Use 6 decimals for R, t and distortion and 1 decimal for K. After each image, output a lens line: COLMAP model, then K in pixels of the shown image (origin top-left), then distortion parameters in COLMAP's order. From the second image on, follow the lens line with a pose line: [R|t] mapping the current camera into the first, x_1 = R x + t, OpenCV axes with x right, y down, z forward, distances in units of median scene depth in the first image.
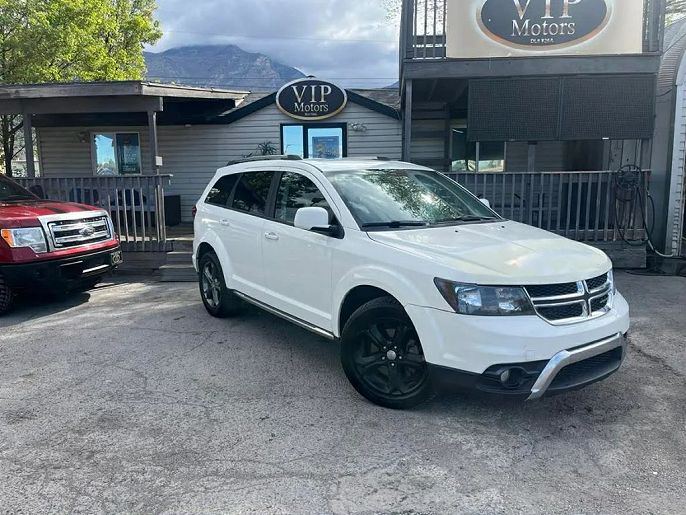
lens RADIAL K [[526.3, 0, 343.0], [0, 526.3, 257.5], [0, 0, 1]] dist [0.082271, -0.116071]
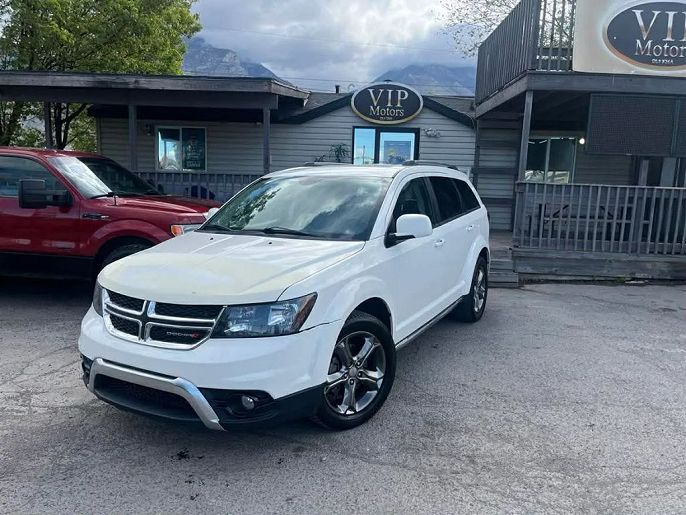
lens RADIAL K [[526.3, 0, 343.0], [0, 526.3, 257.5], [0, 0, 1]] dist [0.082271, -0.116071]
pose [[0.997062, 0.032466, 0.069378, -0.204151], [-0.032208, 0.999469, -0.004836, 0.000904], [-0.069499, 0.002588, 0.997579, 0.005138]]
